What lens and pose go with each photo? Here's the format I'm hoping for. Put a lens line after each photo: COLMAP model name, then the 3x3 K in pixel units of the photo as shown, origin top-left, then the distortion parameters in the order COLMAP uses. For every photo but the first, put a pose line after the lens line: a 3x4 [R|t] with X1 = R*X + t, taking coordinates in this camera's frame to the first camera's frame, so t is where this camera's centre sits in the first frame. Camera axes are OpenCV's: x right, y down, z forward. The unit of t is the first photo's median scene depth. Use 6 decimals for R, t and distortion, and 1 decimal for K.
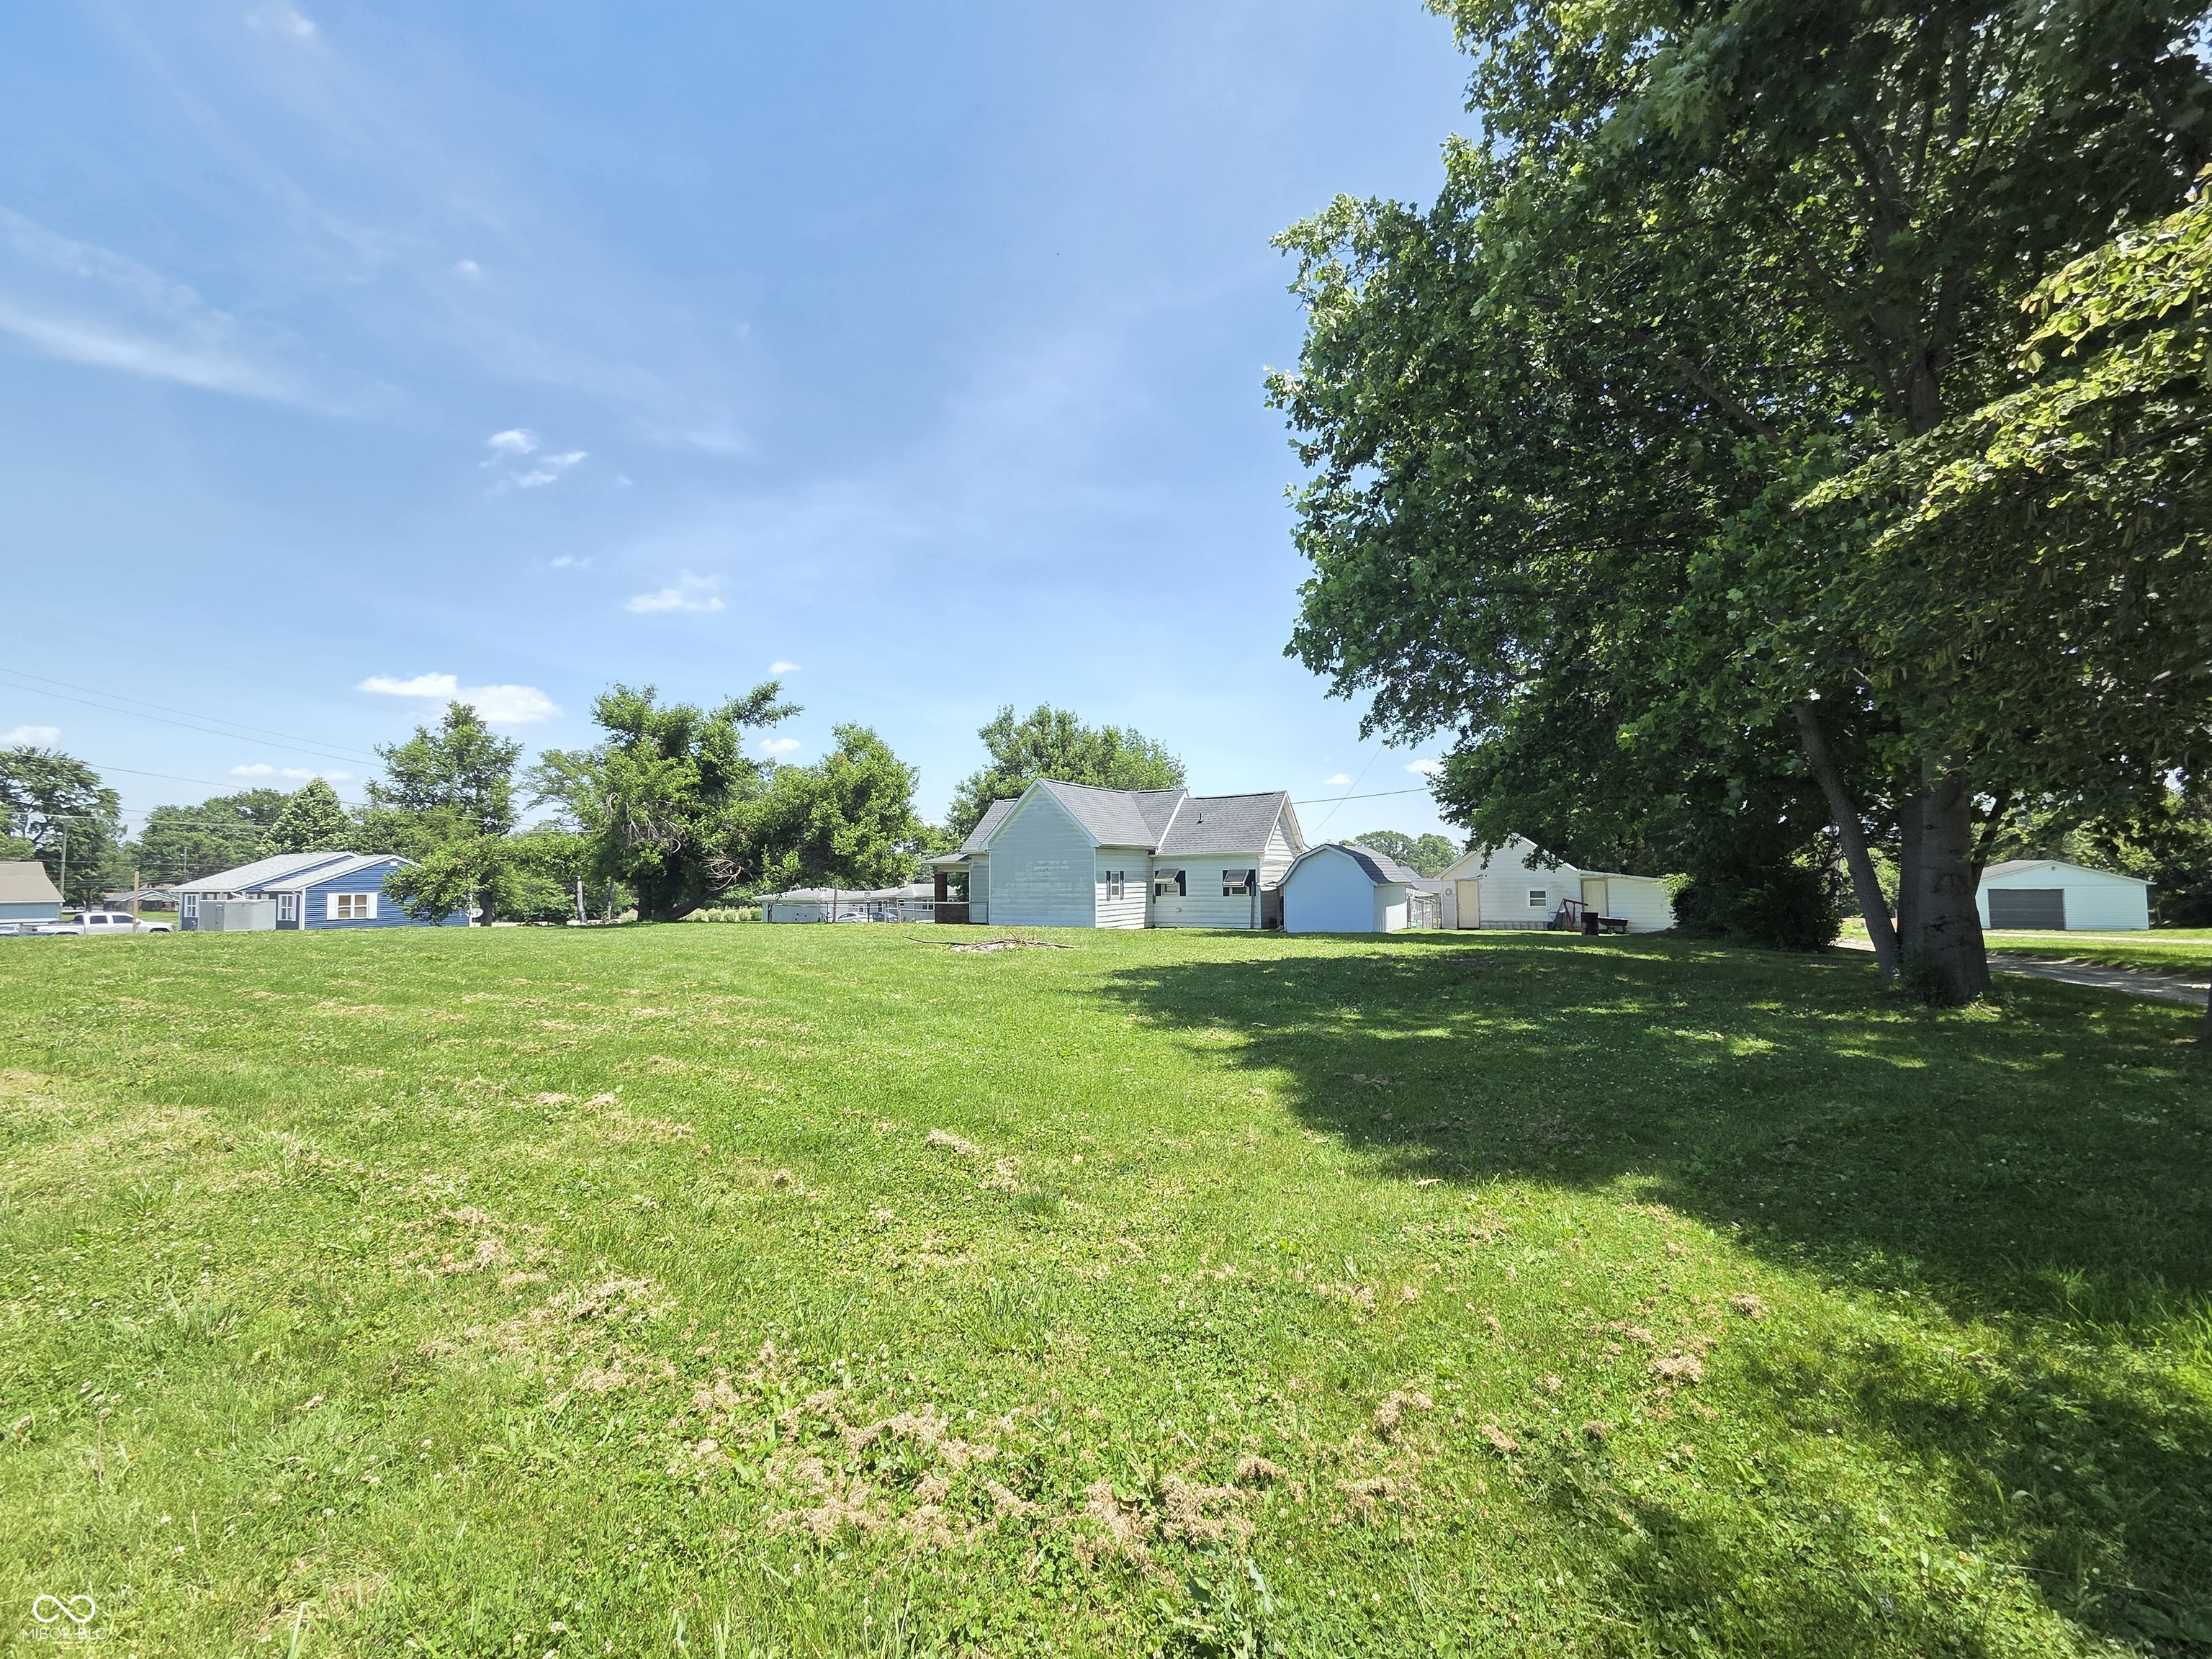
lens RADIAL K [[888.6, 0, 1105.1], [0, 888.6, 831.4], [0, 0, 1]] dist [0.000159, 0.000015]
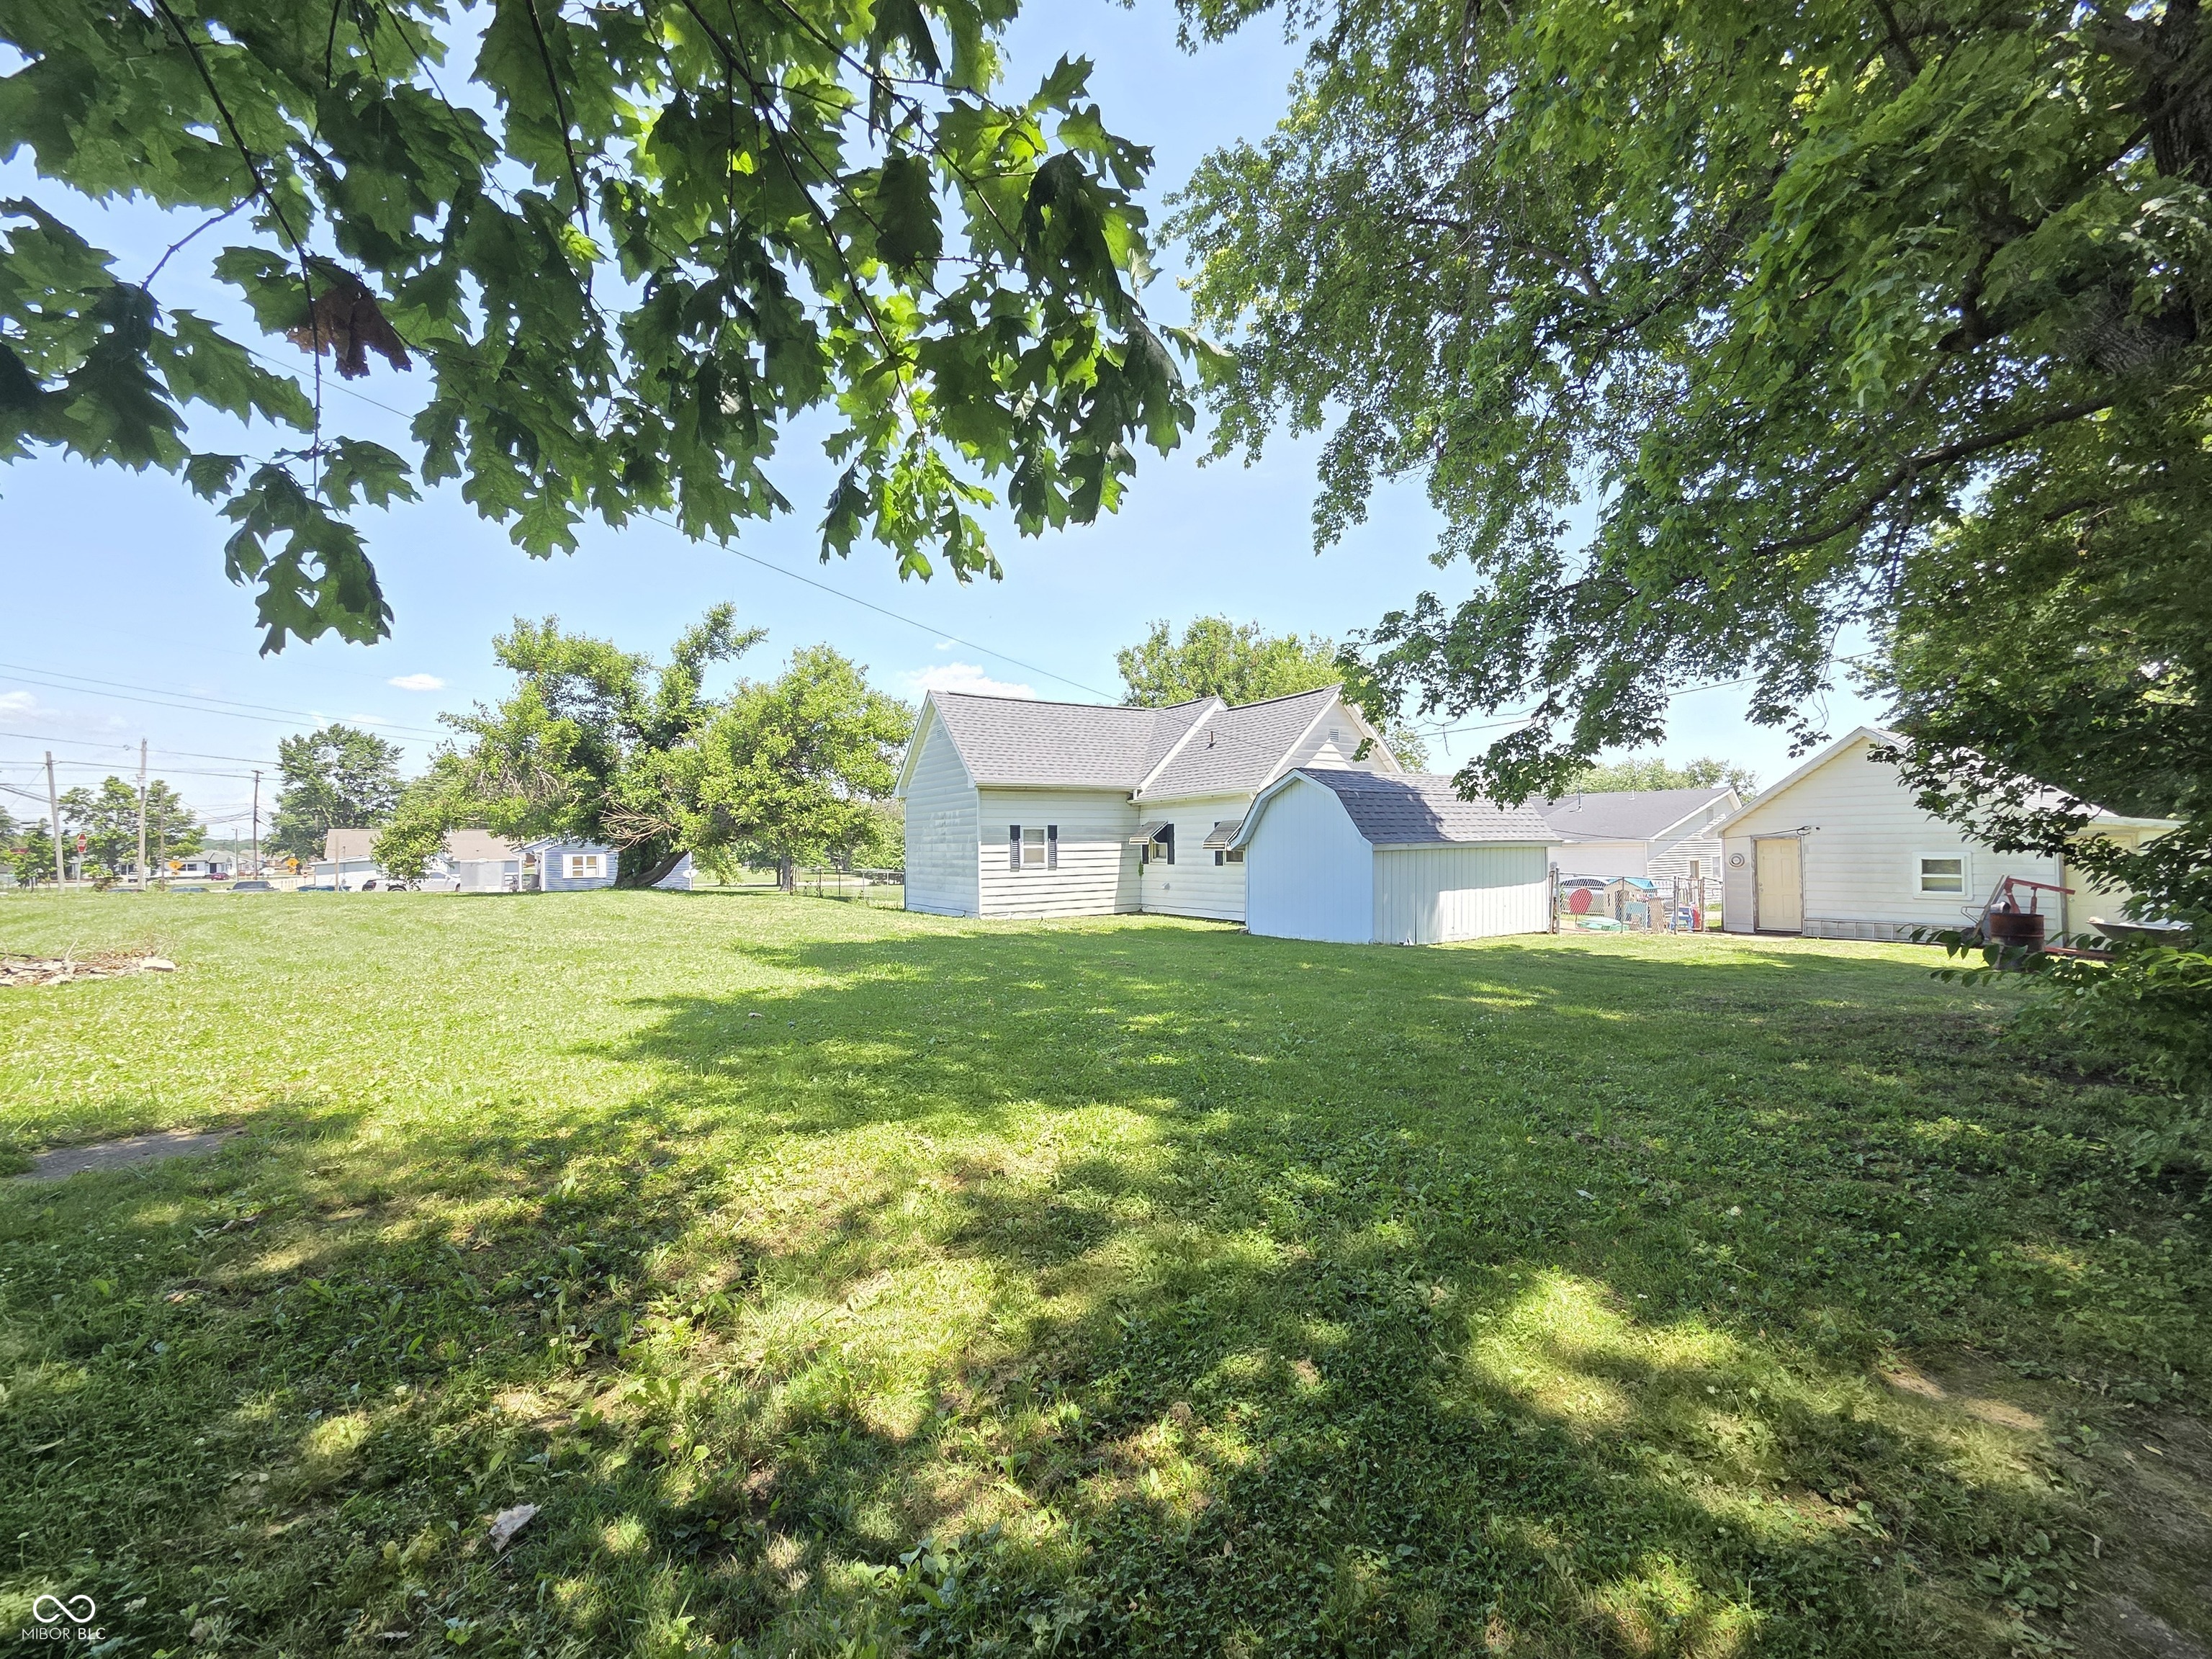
lens RADIAL K [[888.6, 0, 1106.8], [0, 888.6, 832.2], [0, 0, 1]] dist [0.000159, 0.000015]
pose [[0.894831, -0.008616, -0.446321, 0.319639], [0.028765, 0.998849, 0.038389, 0.024287], [0.445476, -0.047190, 0.894049, 0.417910]]
